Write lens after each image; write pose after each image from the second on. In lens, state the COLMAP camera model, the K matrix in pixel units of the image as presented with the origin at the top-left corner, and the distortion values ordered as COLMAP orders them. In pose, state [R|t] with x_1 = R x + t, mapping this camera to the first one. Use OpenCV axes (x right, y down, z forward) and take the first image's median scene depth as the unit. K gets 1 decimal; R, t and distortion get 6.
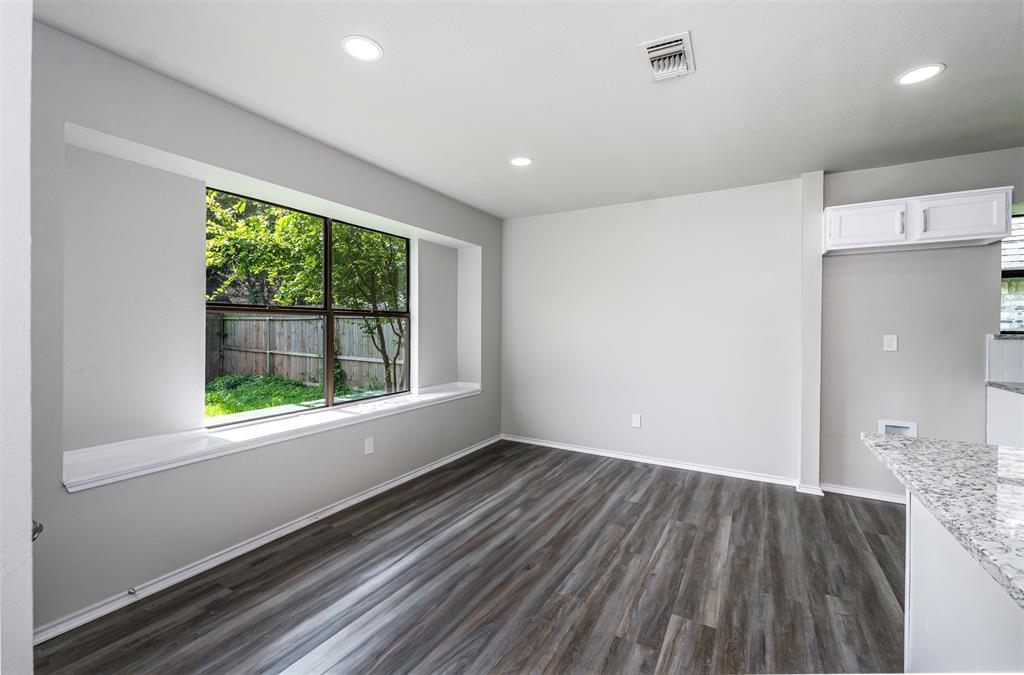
lens RADIAL K [[421.3, 0, 512.0], [0, 421.3, 337.5], [0, 0, 1]] dist [0.000291, 0.000037]
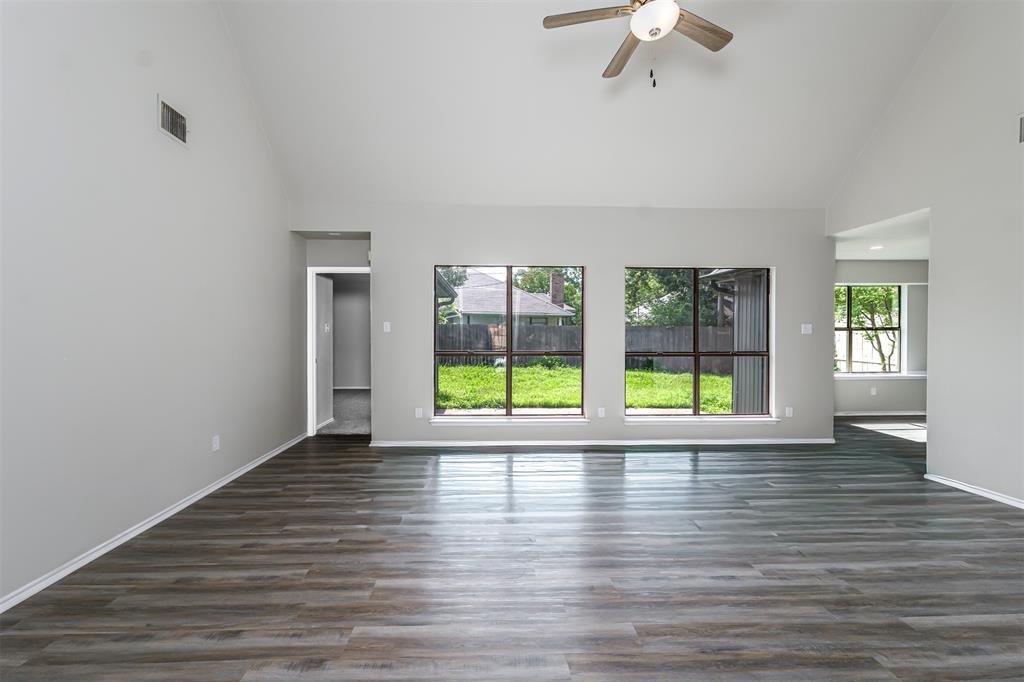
lens RADIAL K [[430.1, 0, 512.0], [0, 430.1, 341.0], [0, 0, 1]] dist [-0.001700, -0.000319]
pose [[0.549526, 0.003457, -0.835469, 0.303901], [-0.014392, 0.999882, -0.005329, 0.024771], [0.835353, 0.014953, 0.549511, -1.121214]]
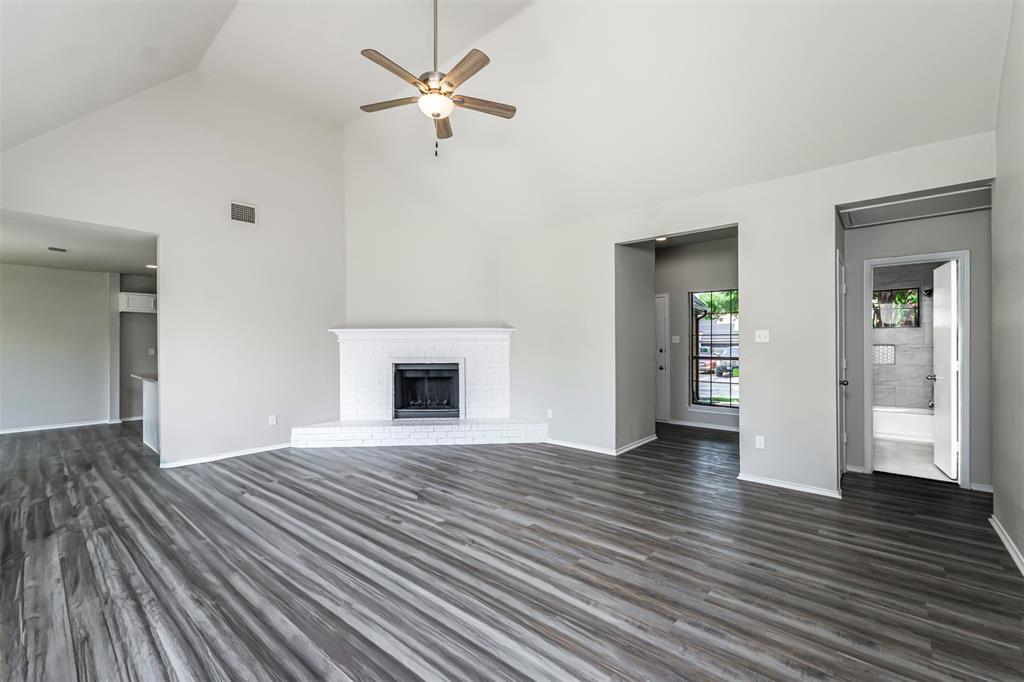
lens RADIAL K [[430.1, 0, 512.0], [0, 430.1, 341.0], [0, 0, 1]] dist [-0.001700, -0.000319]
pose [[0.180624, 0.000116, 0.983552, -0.718274], [0.025119, 0.999673, -0.004731, 0.012186], [-0.983231, 0.025561, 0.180562, -0.925591]]
